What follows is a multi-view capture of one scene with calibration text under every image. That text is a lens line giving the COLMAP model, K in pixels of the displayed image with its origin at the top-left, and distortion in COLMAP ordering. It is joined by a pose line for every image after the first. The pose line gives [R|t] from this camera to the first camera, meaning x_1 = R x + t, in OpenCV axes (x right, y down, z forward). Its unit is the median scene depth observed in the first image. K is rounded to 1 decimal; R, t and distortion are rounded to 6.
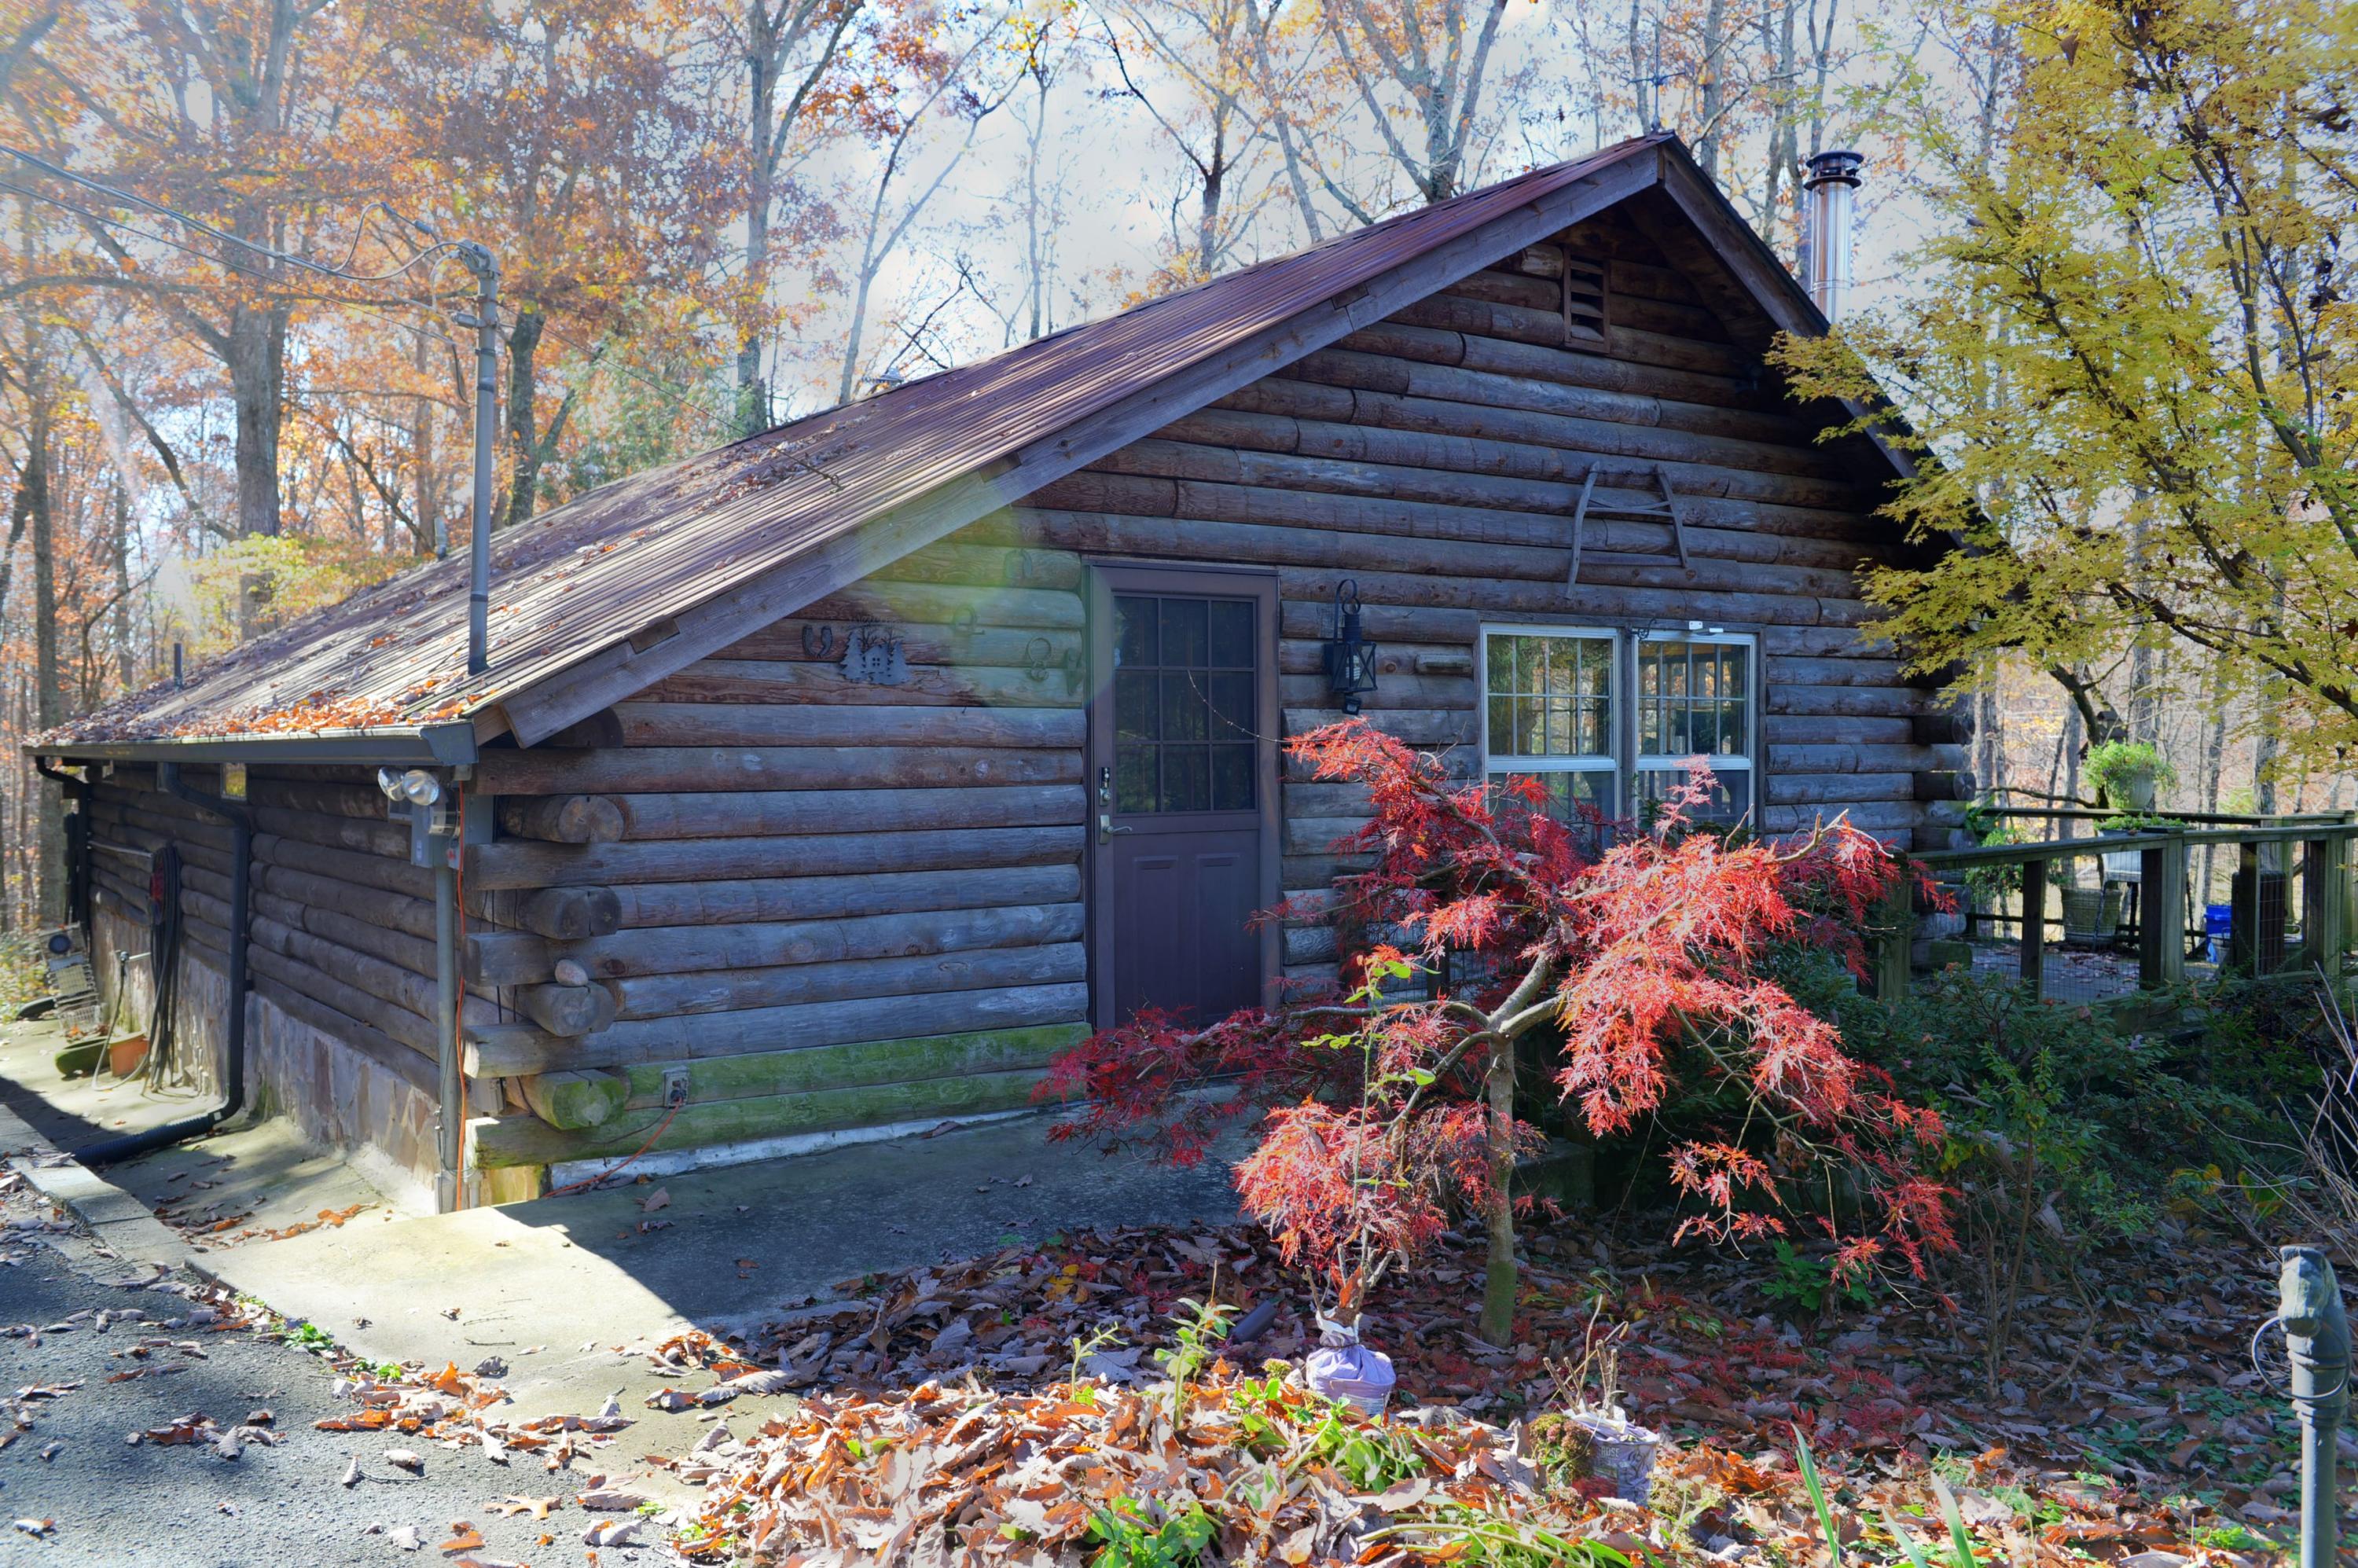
lens RADIAL K [[2003.9, 0, 1183.1], [0, 2003.9, 796.1], [0, 0, 1]] dist [-0.001992, -0.003492]
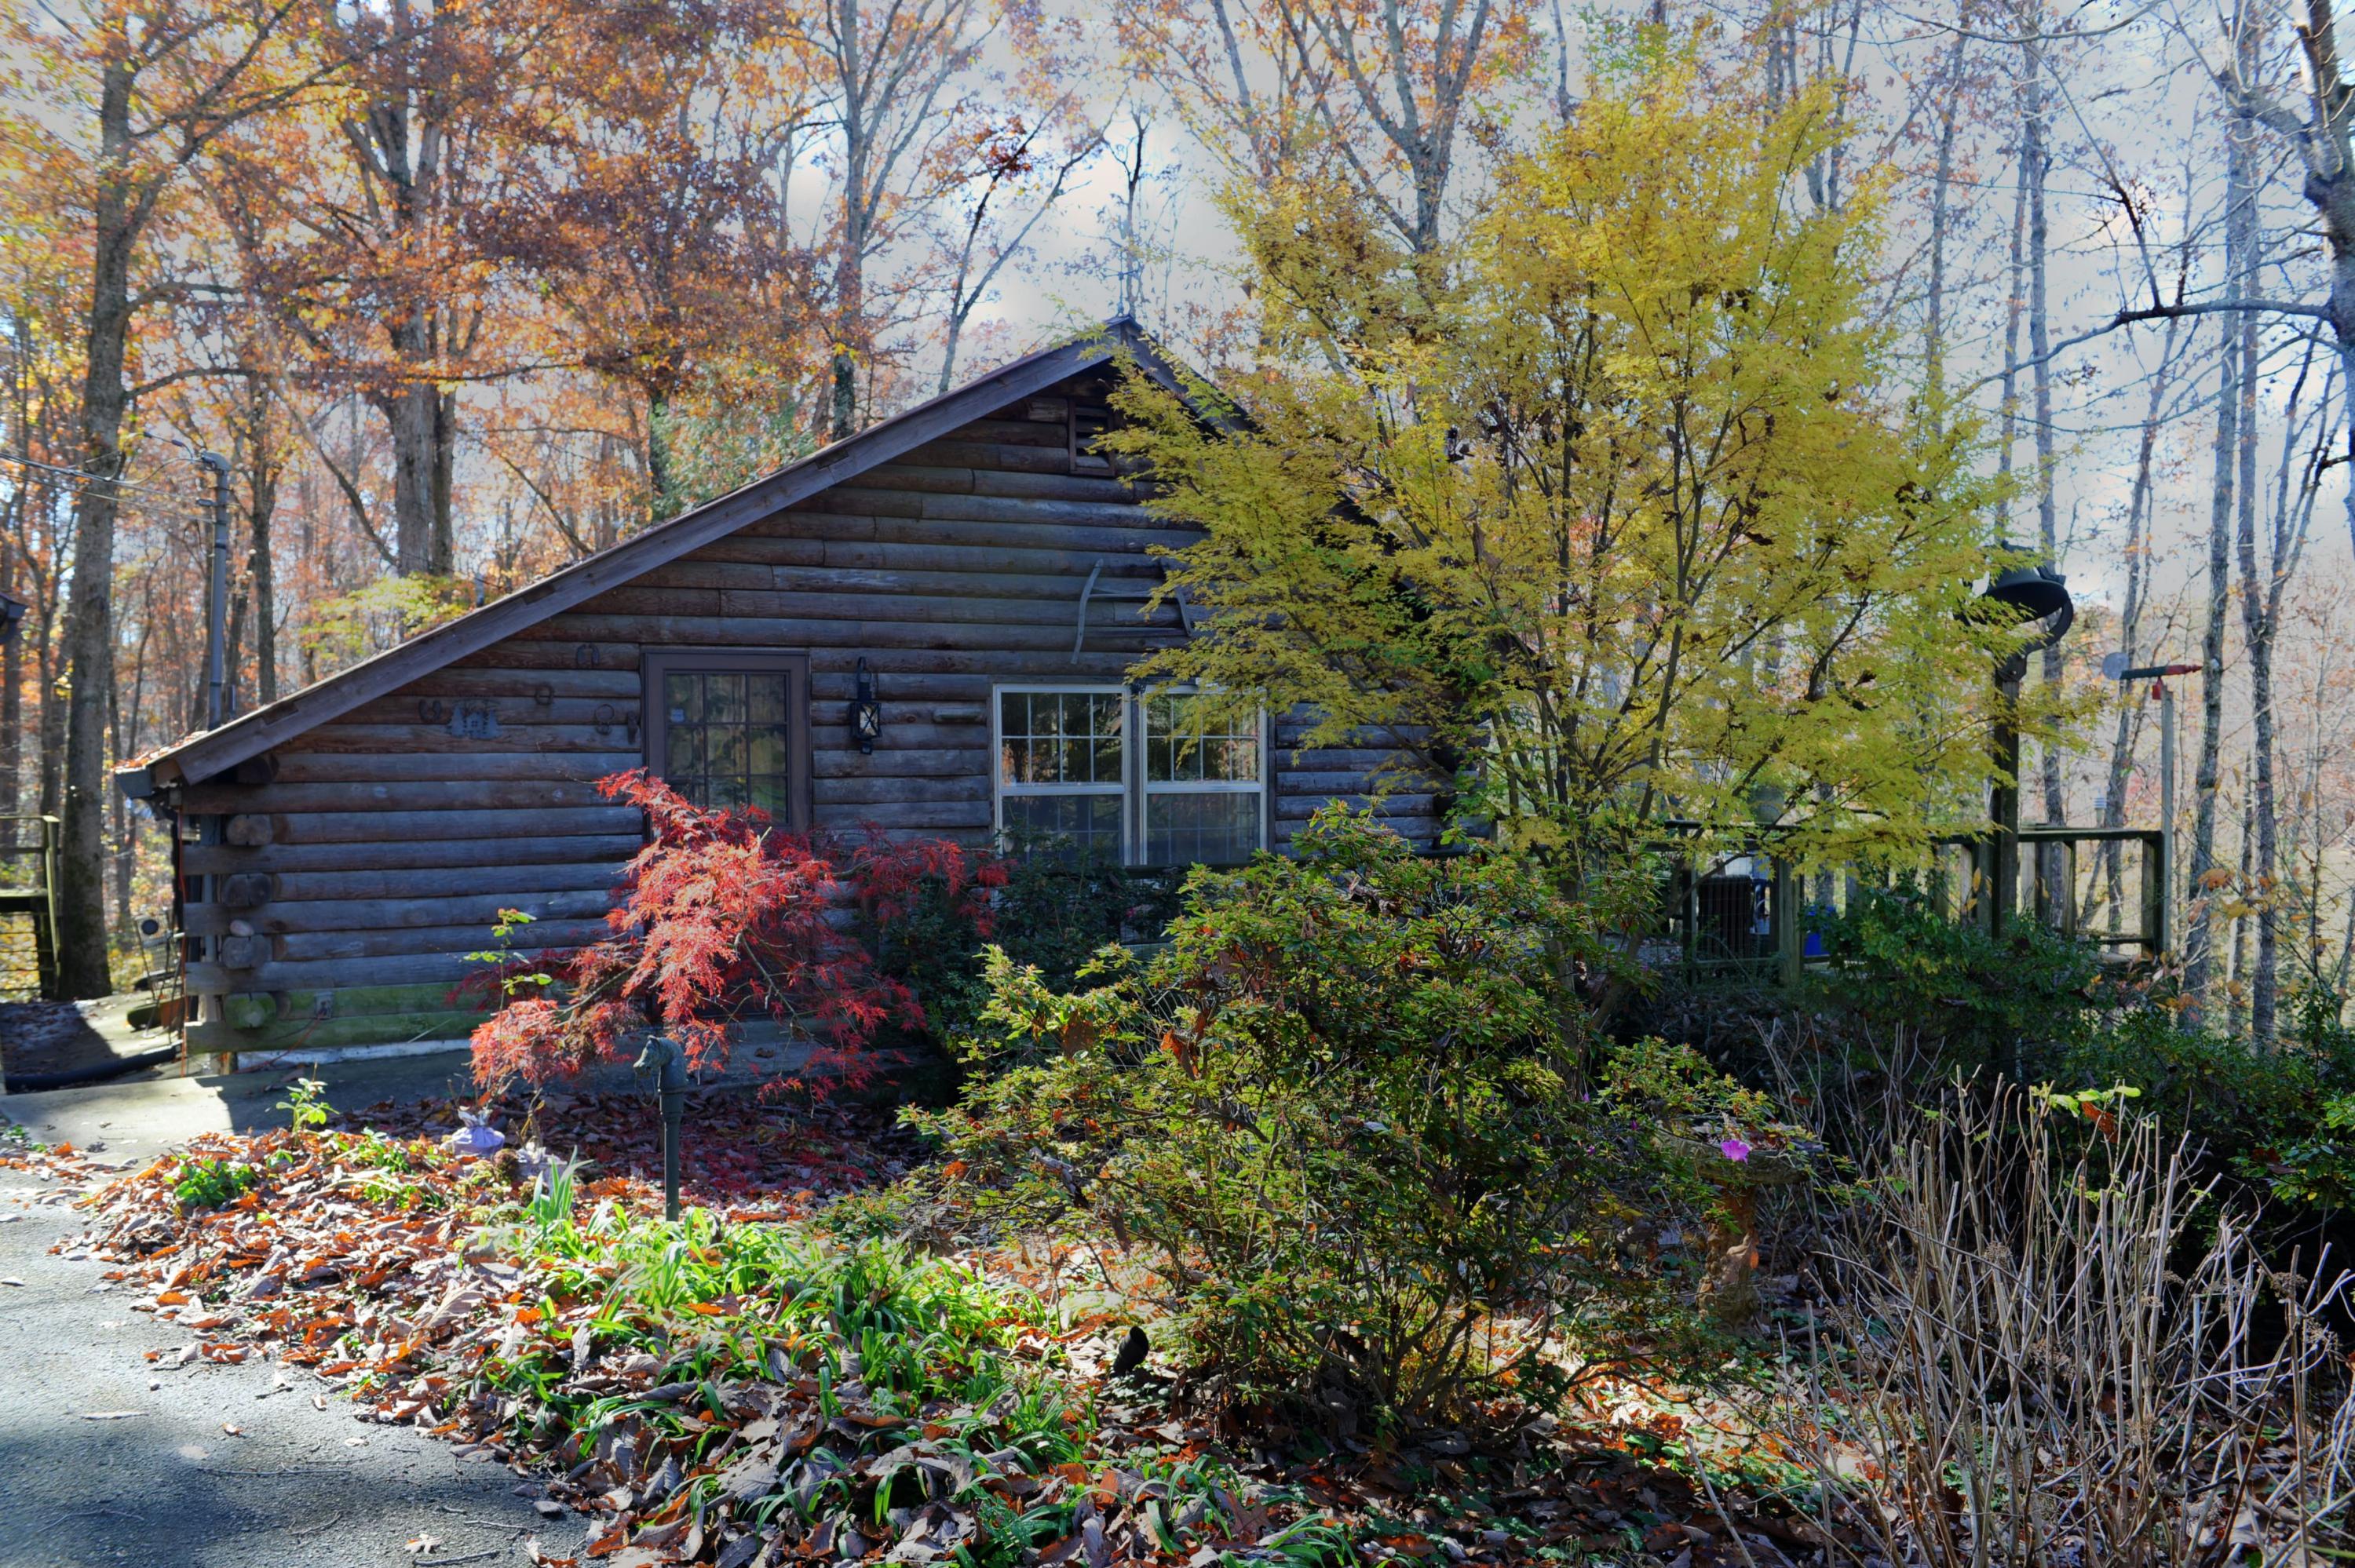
lens RADIAL K [[2104.1, 0, 1178.3], [0, 2104.1, 783.5], [0, 0, 1]] dist [-0.007637, 0.012236]
pose [[0.989670, -0.000209, -0.143367, 0.506062], [-0.001098, 0.999959, -0.009038, -0.007927], [0.143363, 0.009102, 0.989628, -0.399516]]
